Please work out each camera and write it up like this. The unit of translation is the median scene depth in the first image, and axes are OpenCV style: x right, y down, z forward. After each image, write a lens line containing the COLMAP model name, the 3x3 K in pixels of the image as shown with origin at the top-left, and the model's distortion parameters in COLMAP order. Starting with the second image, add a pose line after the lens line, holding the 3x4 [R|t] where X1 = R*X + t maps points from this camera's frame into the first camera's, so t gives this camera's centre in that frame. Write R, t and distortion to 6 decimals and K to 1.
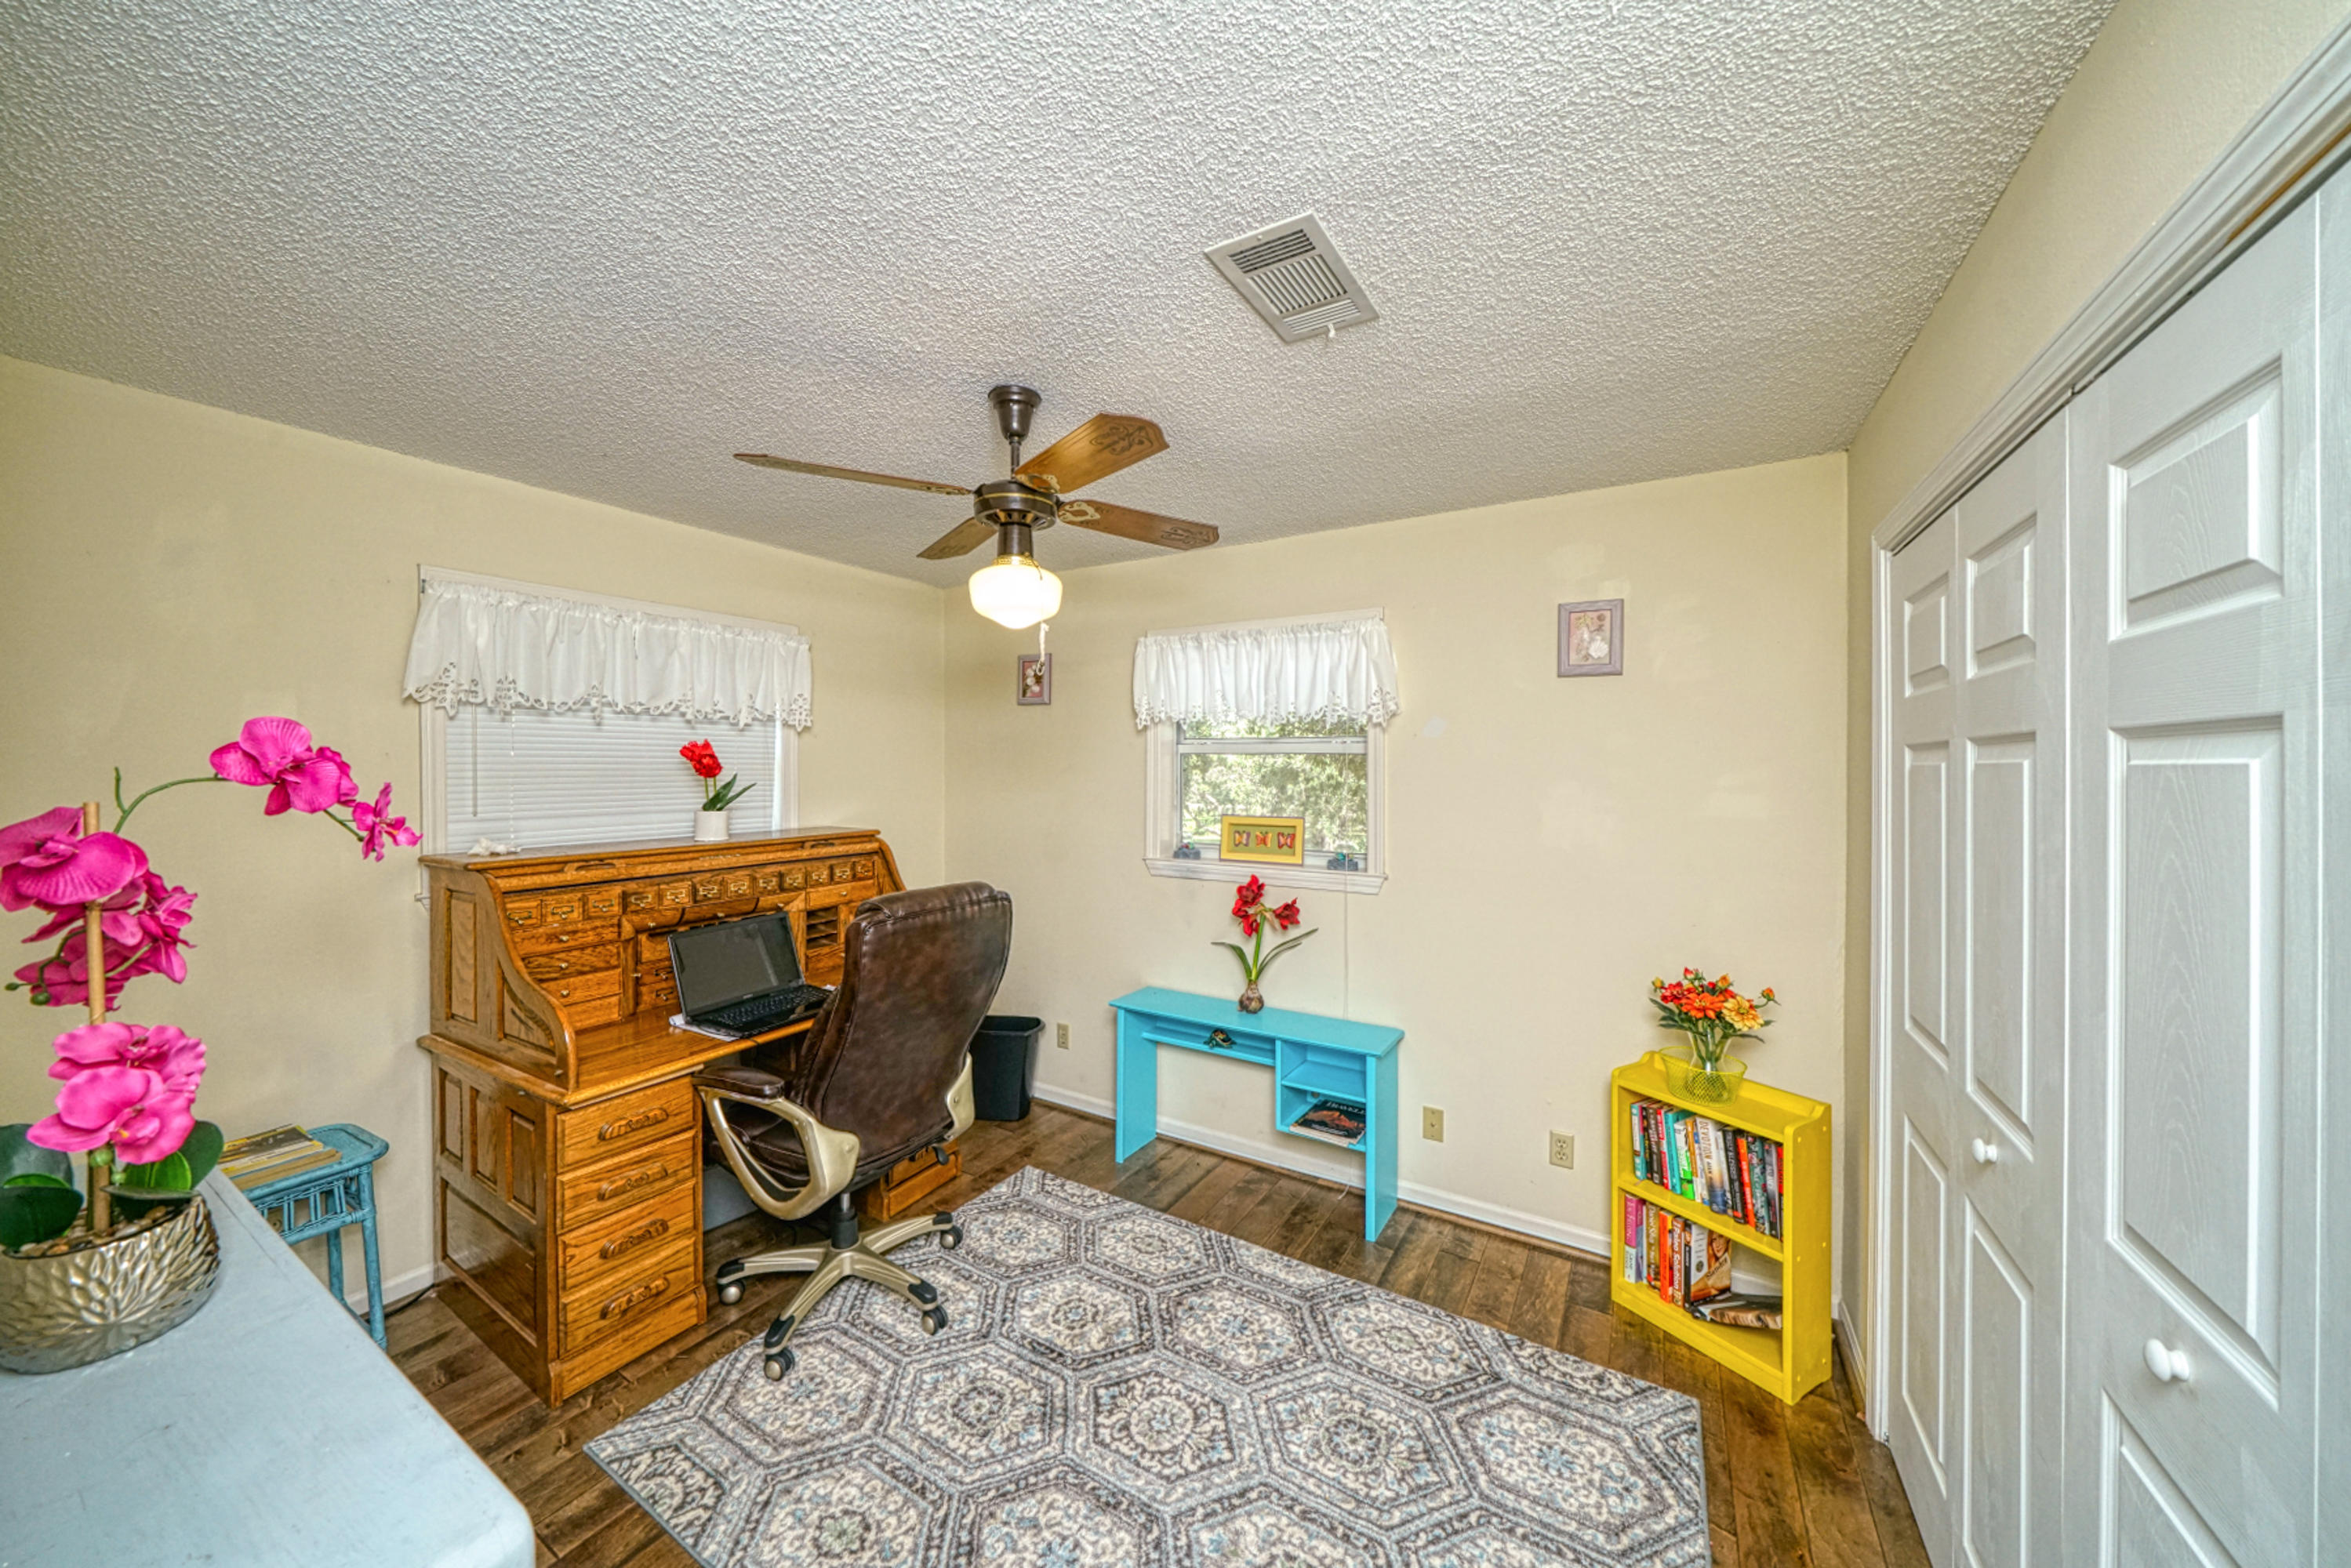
lens RADIAL K [[806.8, 0, 1170.2], [0, 806.8, 768.7], [0, 0, 1]] dist [-0.005399, 0.000365]
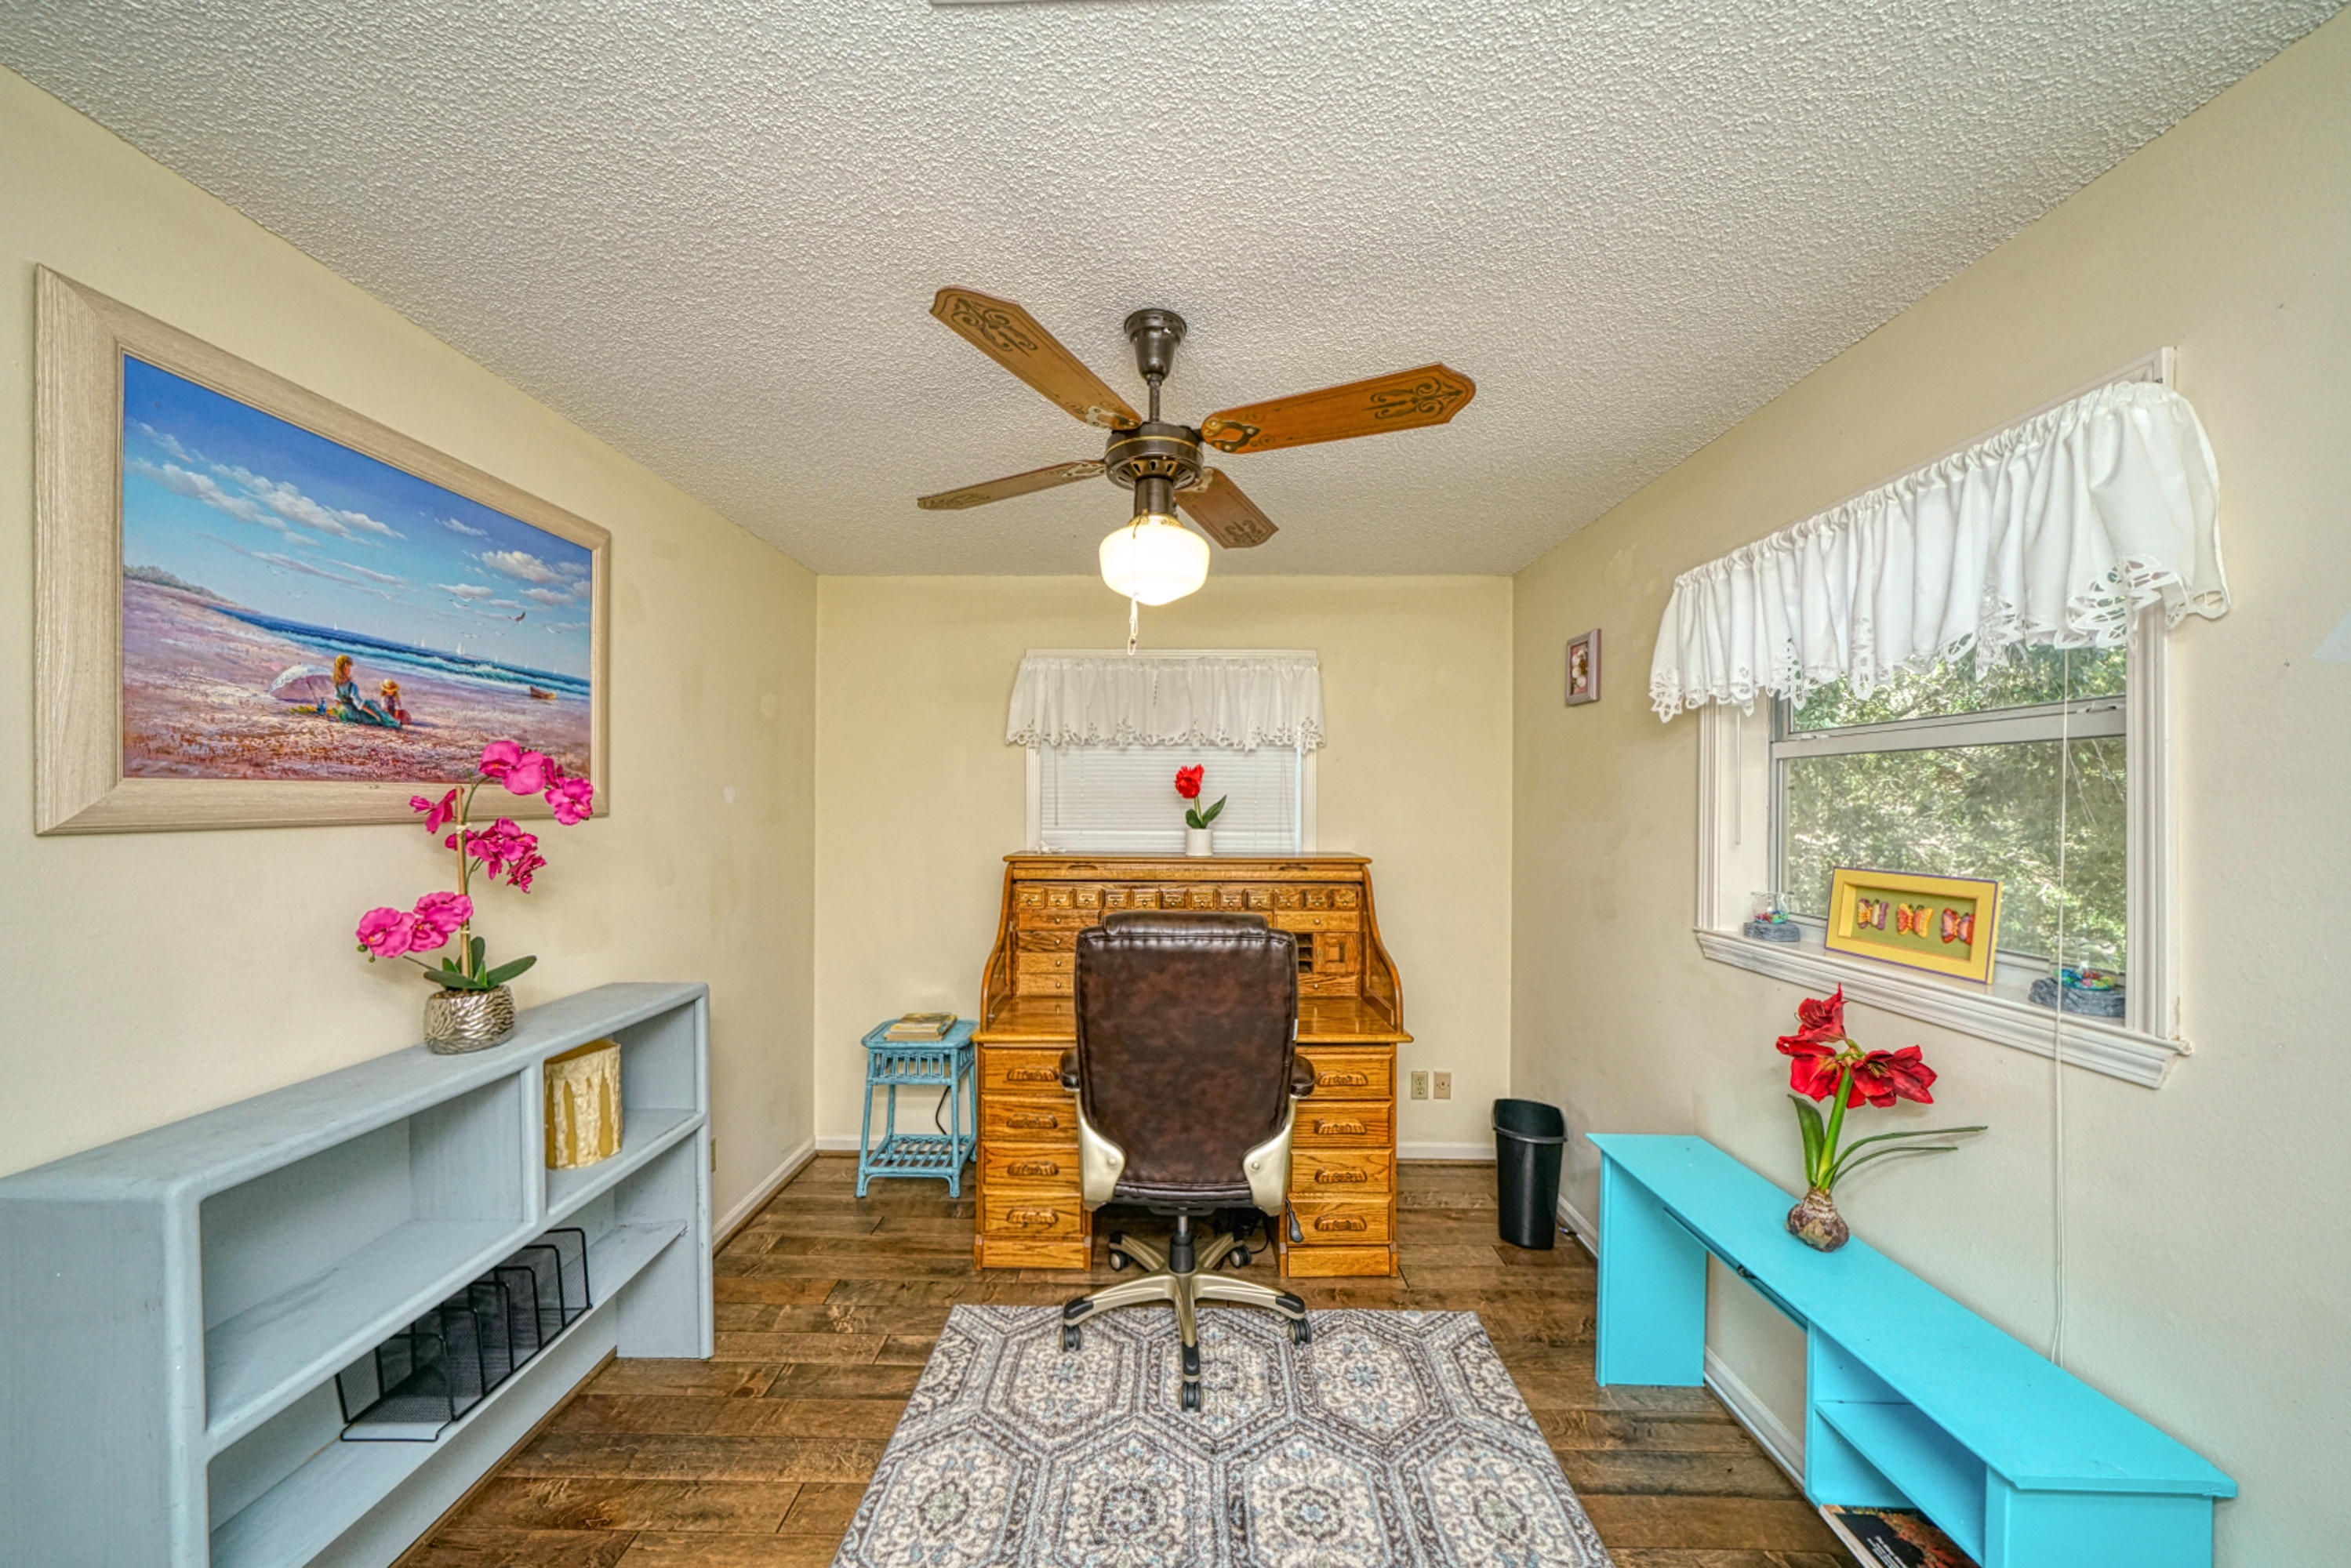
lens RADIAL K [[801.2, 0, 1162.3], [0, 801.2, 803.6], [0, 0, 1]] dist [-0.009018, 0.001946]
pose [[0.506091, -0.000707, -0.862480, 0.423870], [-0.006378, 0.999969, -0.004562, 0.027937], [0.862456, 0.007810, 0.506071, 0.480745]]
